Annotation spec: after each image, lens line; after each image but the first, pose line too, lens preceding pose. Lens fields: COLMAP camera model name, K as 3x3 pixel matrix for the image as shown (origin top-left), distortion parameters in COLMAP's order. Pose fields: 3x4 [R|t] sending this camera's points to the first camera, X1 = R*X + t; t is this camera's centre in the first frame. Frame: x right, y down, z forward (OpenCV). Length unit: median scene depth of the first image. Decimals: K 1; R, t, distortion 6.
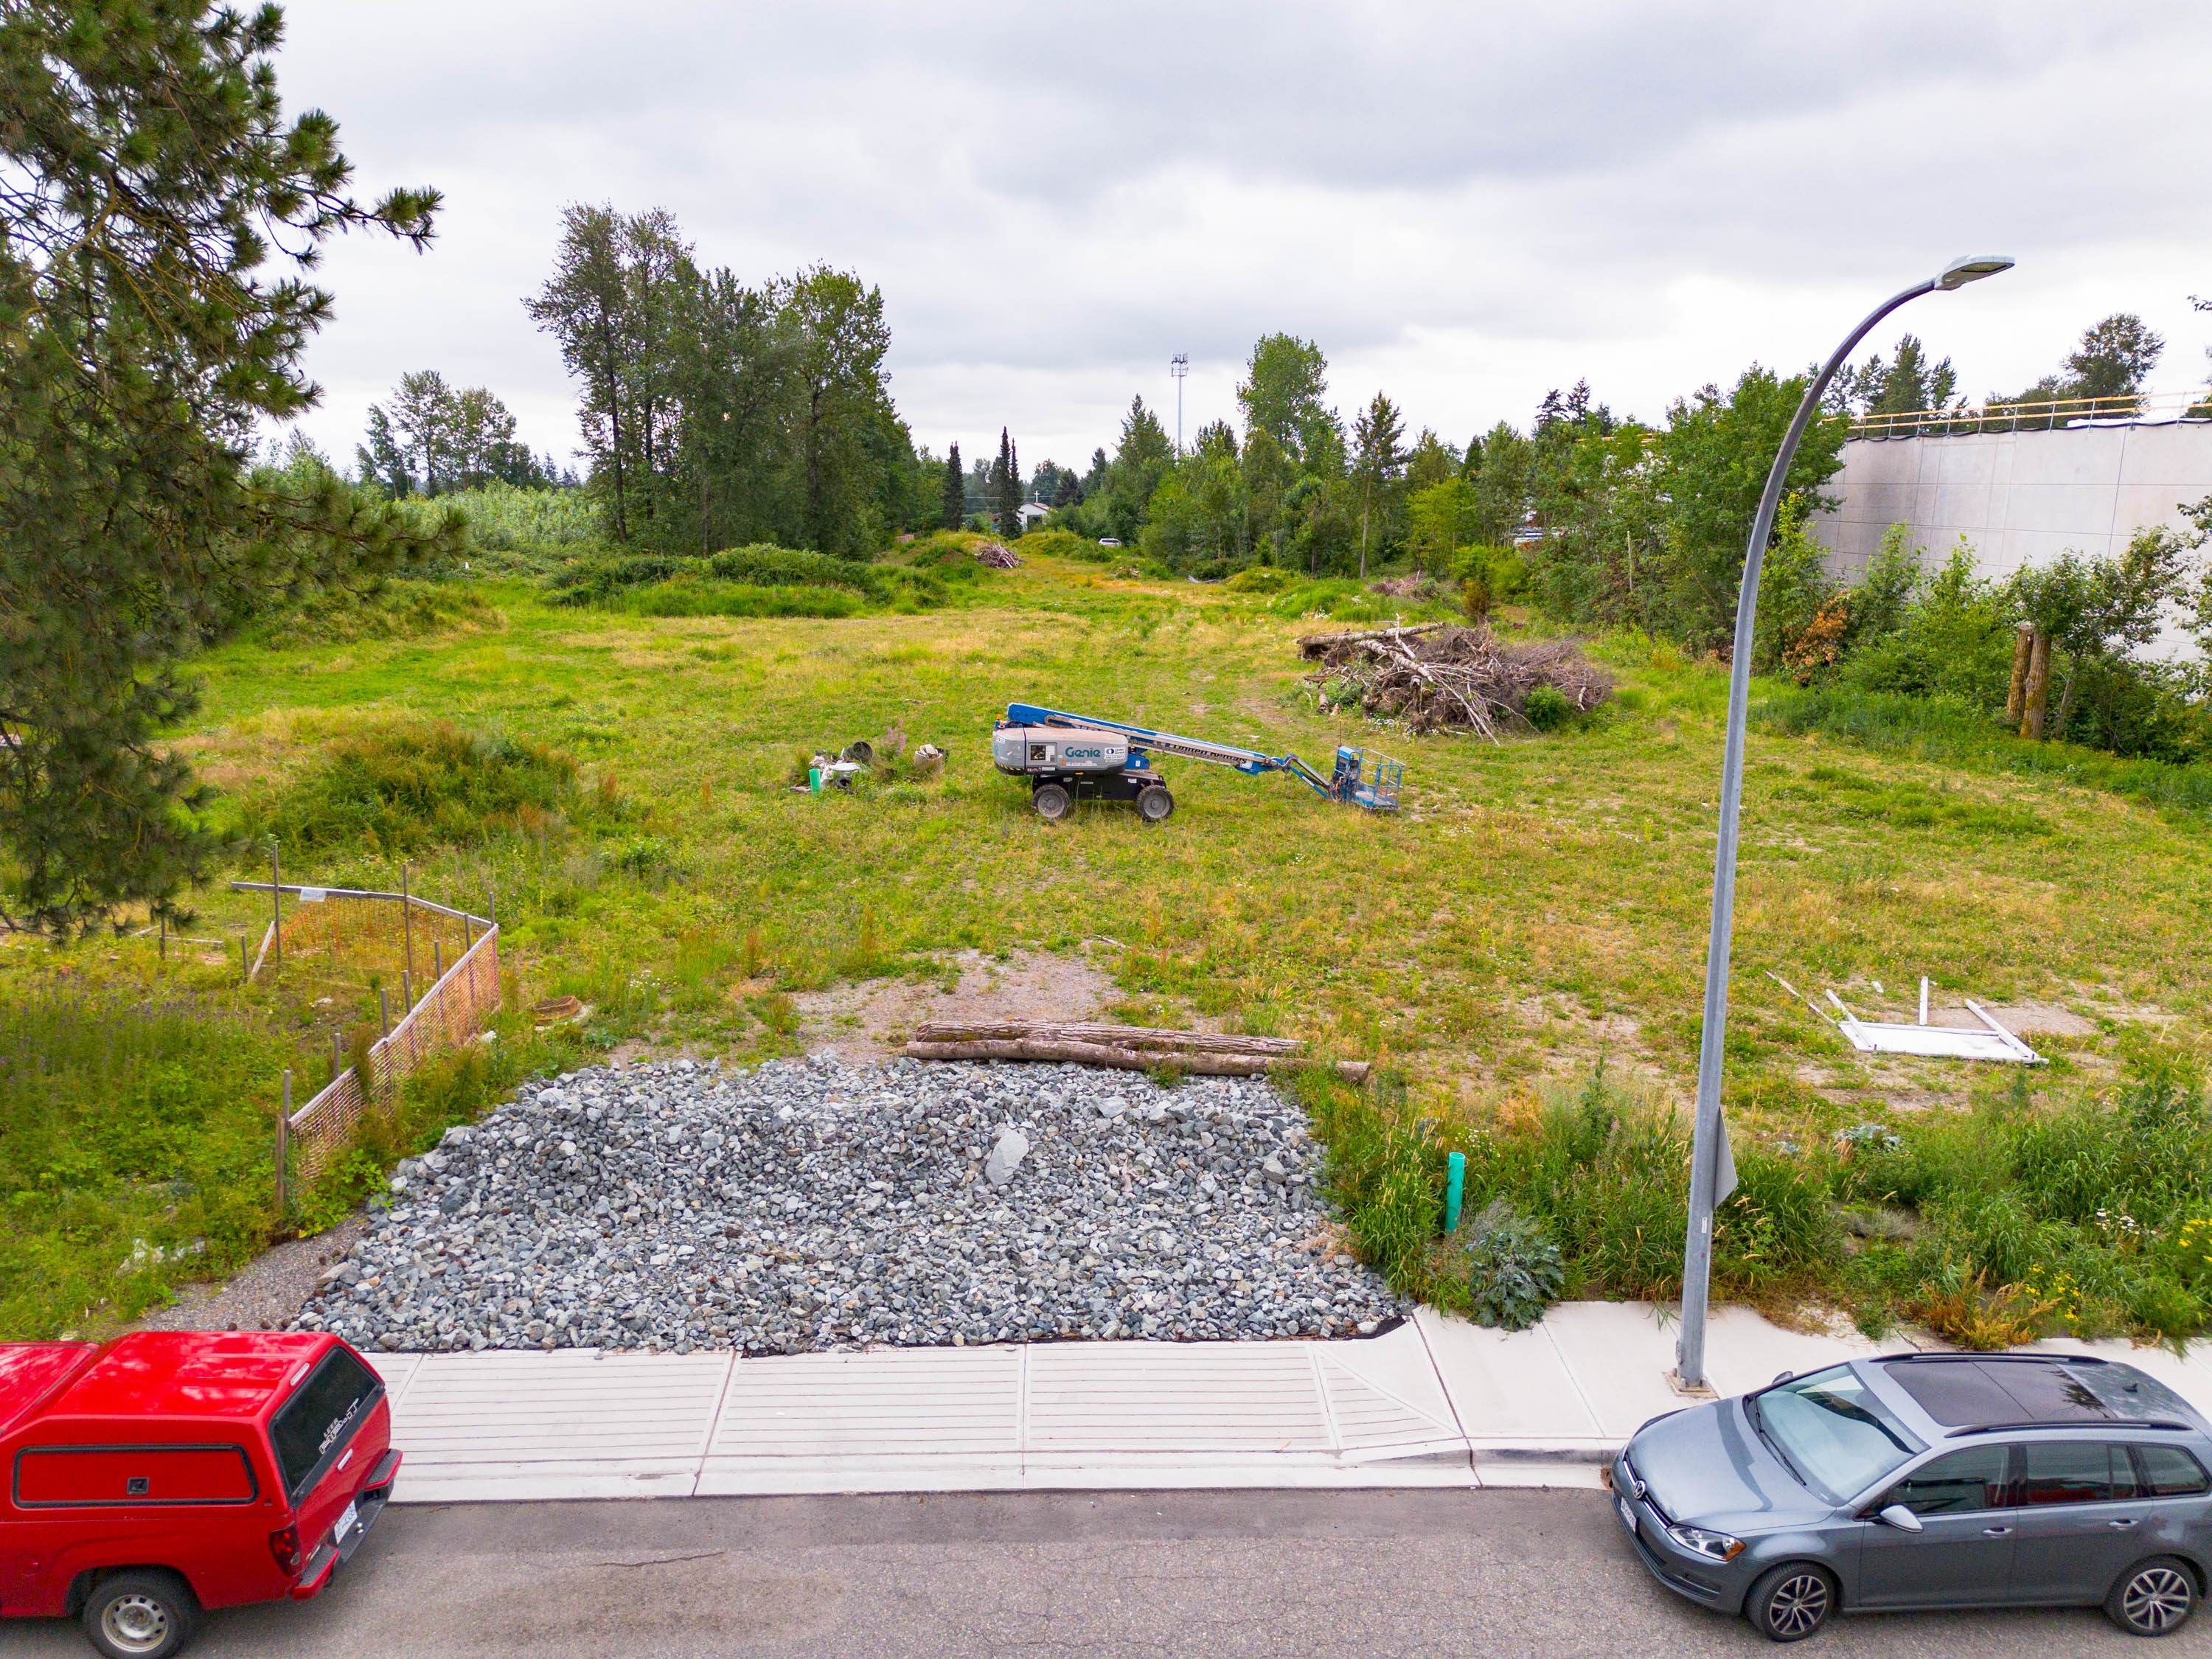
lens RADIAL K [[1569.6, 0, 1106.0], [0, 1569.6, 829.5], [0, 0, 1]] dist [0.065391, -0.074919]
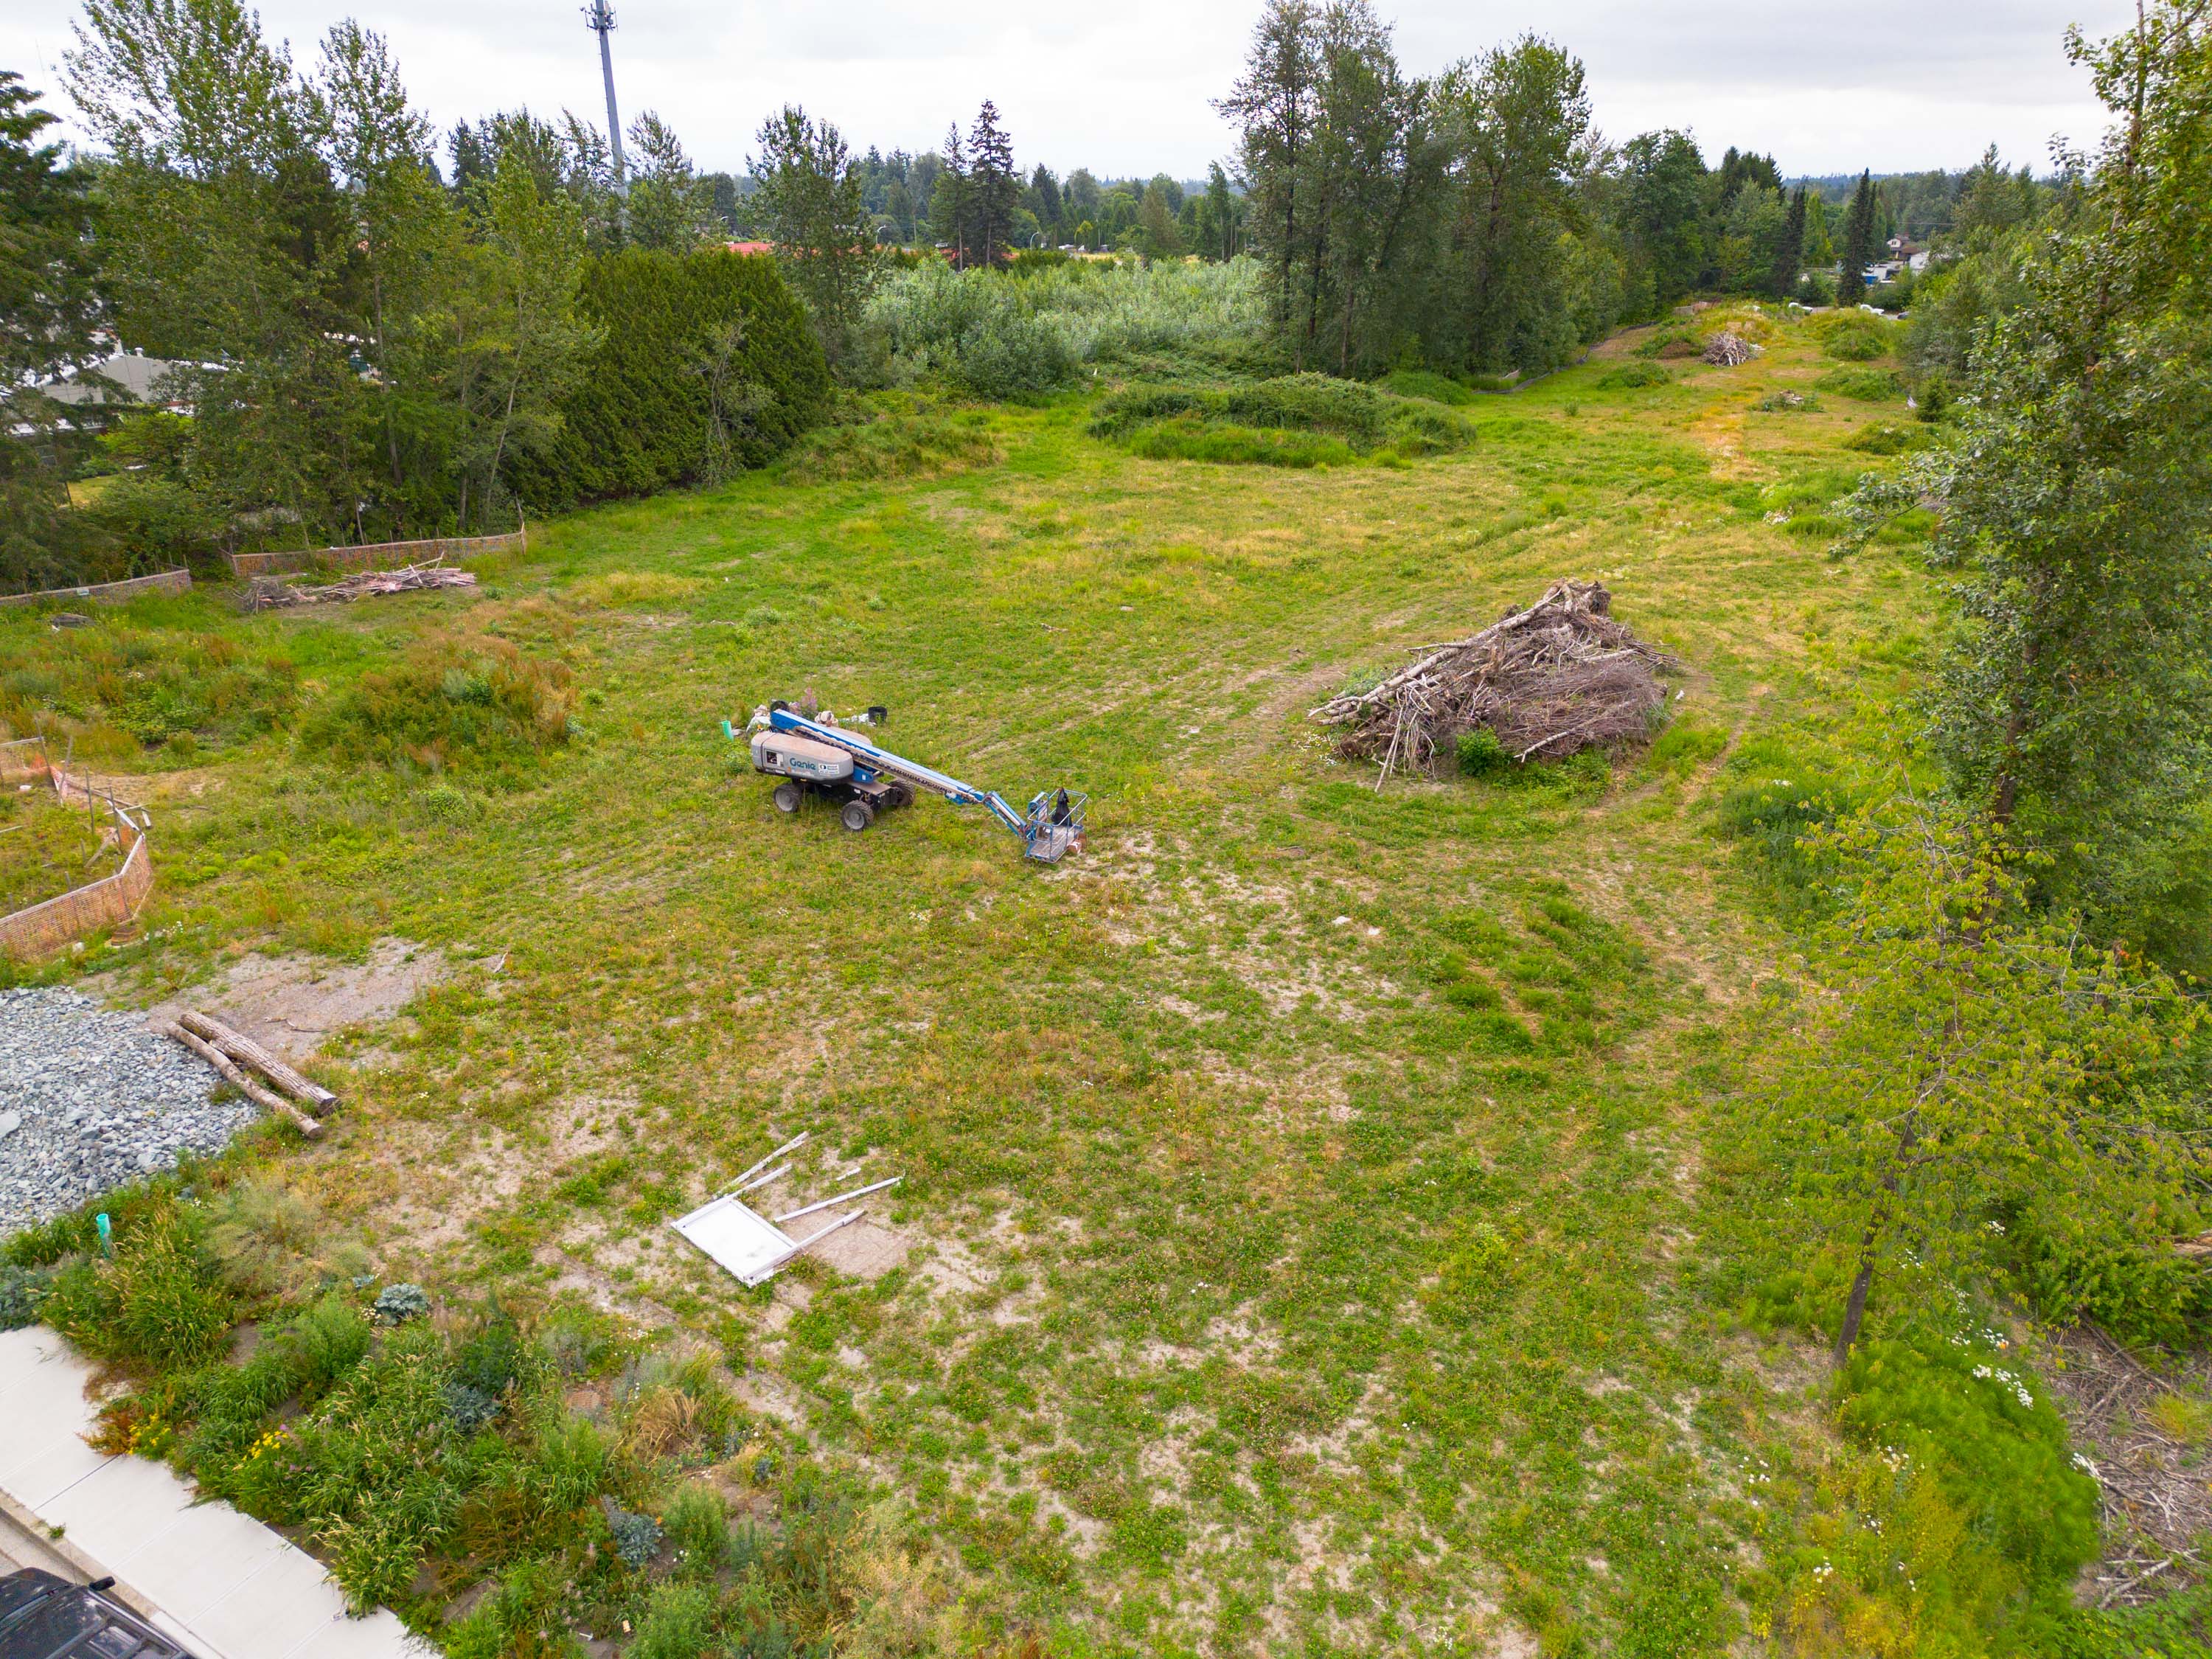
lens RADIAL K [[1569.6, 0, 1106.0], [0, 1569.6, 829.5], [0, 0, 1]] dist [0.065391, -0.074919]
pose [[0.833930, 0.208451, -0.510988, 1.740356], [-0.116578, 0.971566, 0.206082, -0.596314], [0.539416, -0.112288, 0.834519, 0.250601]]
